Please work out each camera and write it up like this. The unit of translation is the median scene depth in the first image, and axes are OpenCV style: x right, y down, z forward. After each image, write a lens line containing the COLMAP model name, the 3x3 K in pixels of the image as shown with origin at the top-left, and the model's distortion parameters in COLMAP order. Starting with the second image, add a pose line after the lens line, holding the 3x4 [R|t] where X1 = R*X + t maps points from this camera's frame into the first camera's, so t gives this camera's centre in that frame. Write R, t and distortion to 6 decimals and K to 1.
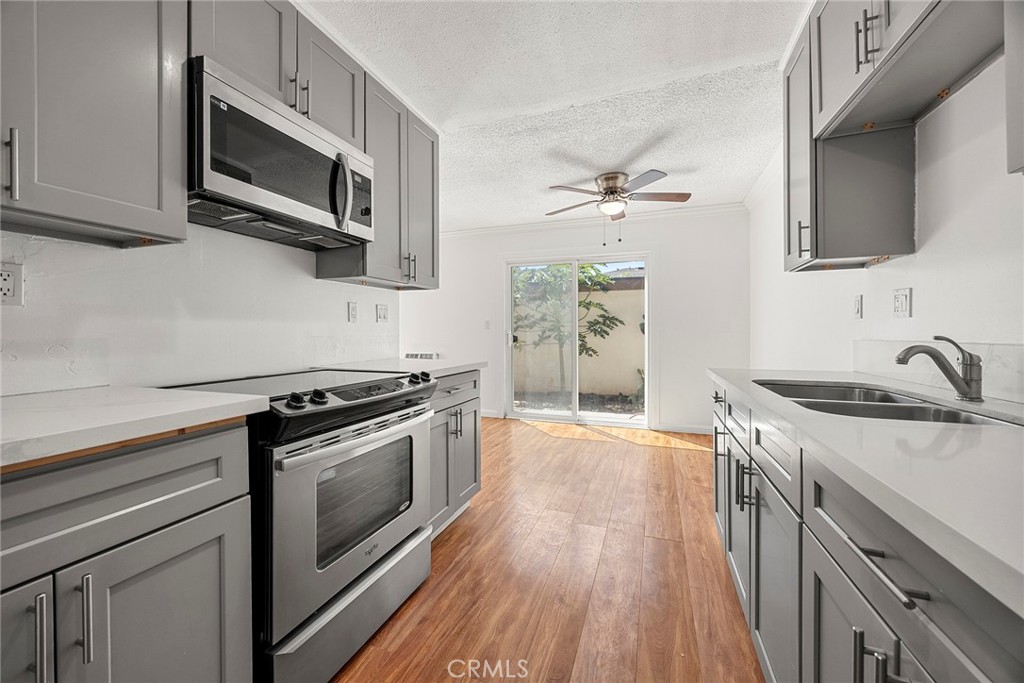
lens RADIAL K [[394.4, 0, 516.4], [0, 394.4, 324.2], [0, 0, 1]] dist [-0.004387, -0.000462]
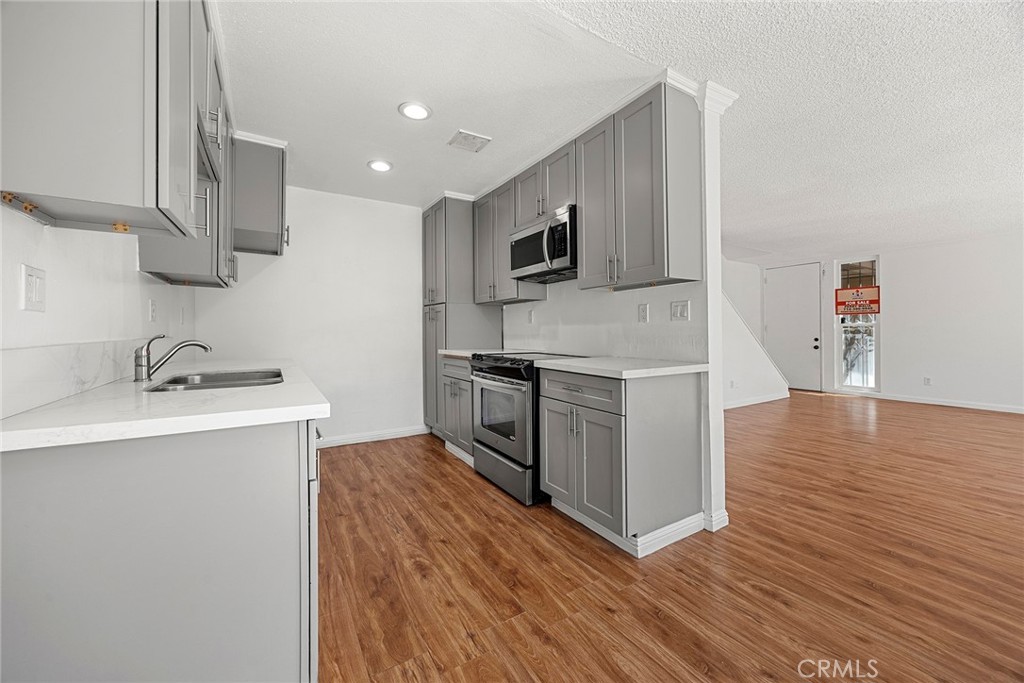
lens RADIAL K [[394.4, 0, 509.6], [0, 394.4, 329.2], [0, 0, 1]] dist [-0.004387, -0.000462]
pose [[-0.629618, -0.001137, -0.776904, 0.886607], [0.011506, 0.999876, -0.010788, 0.026271], [0.776820, -0.015731, -0.629527, 1.807487]]
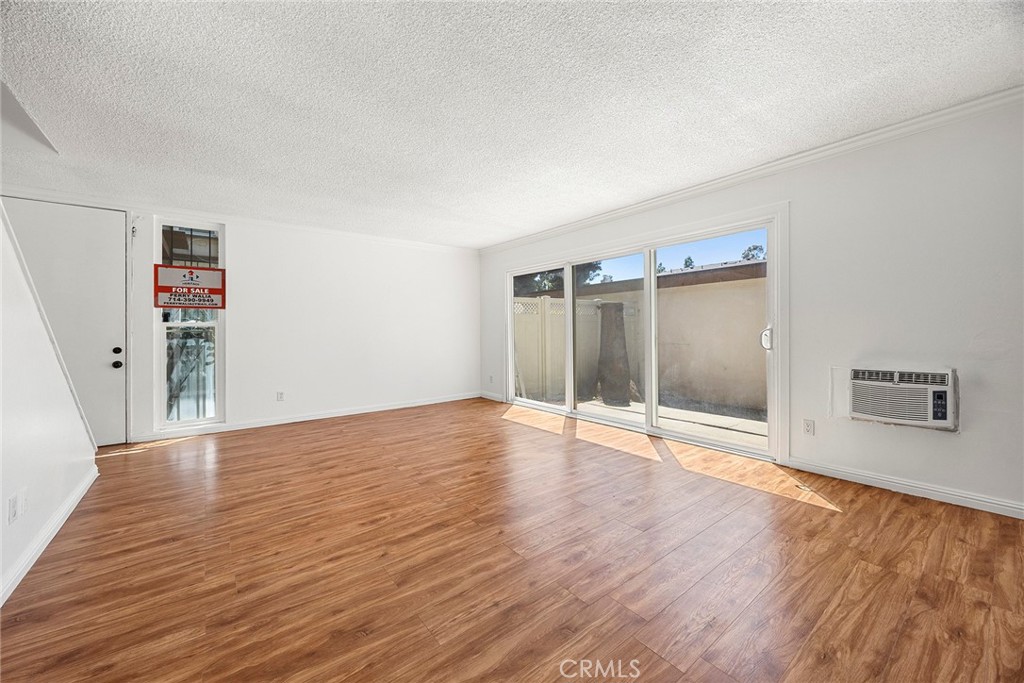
lens RADIAL K [[394.4, 0, 505.2], [0, 394.4, 327.9], [0, 0, 1]] dist [-0.004387, -0.000462]
pose [[0.845112, -0.010404, -0.534489, -1.155894], [0.012976, 0.999915, 0.001054, 0.023664], [0.534433, -0.007827, 0.845175, 1.035885]]
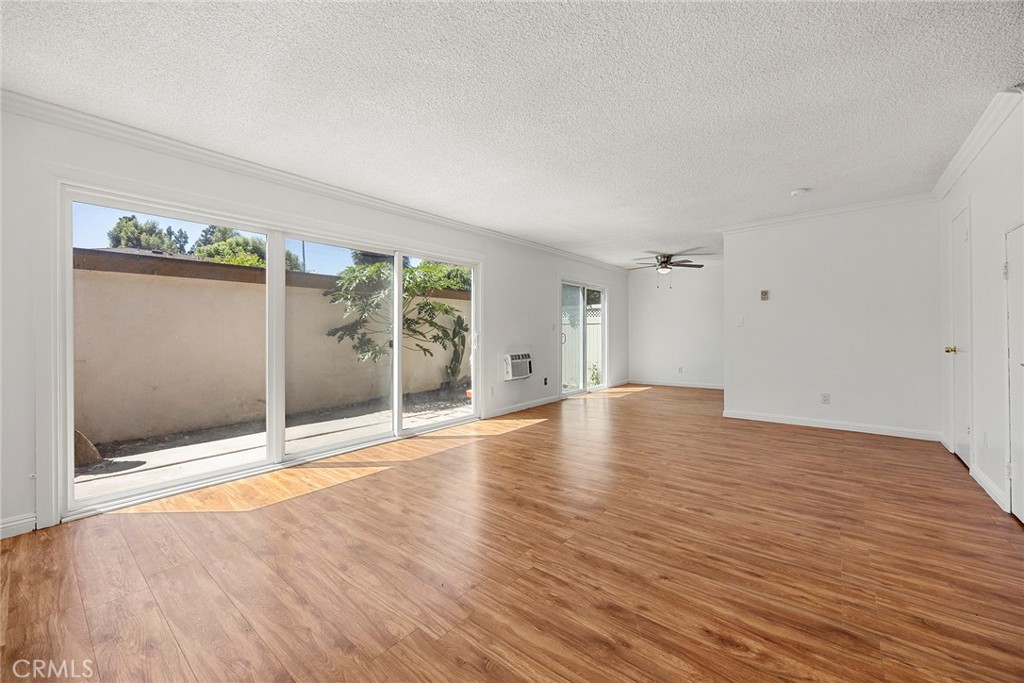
lens RADIAL K [[394.4, 0, 517.4], [0, 394.4, 332.8], [0, 0, 1]] dist [-0.004387, -0.000462]
pose [[0.324226, 0.002407, 0.945976, -3.690167], [0.000266, 0.999996, -0.002636, 0.040966], [-0.945979, 0.001106, 0.324225, 2.035850]]
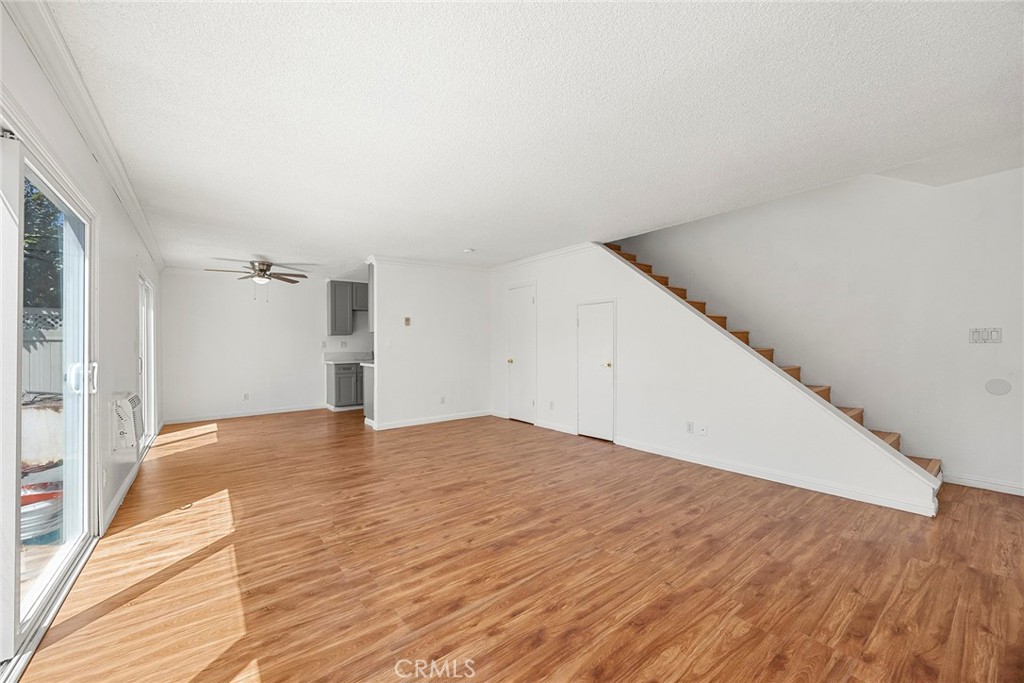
lens RADIAL K [[394.4, 0, 504.0], [0, 394.4, 347.1], [0, 0, 1]] dist [-0.004387, -0.000462]
pose [[-0.838373, 0.010056, 0.545004, -3.038797], [0.011056, 0.999938, -0.001443, 0.002398], [-0.544984, 0.004816, -0.838432, 3.591905]]
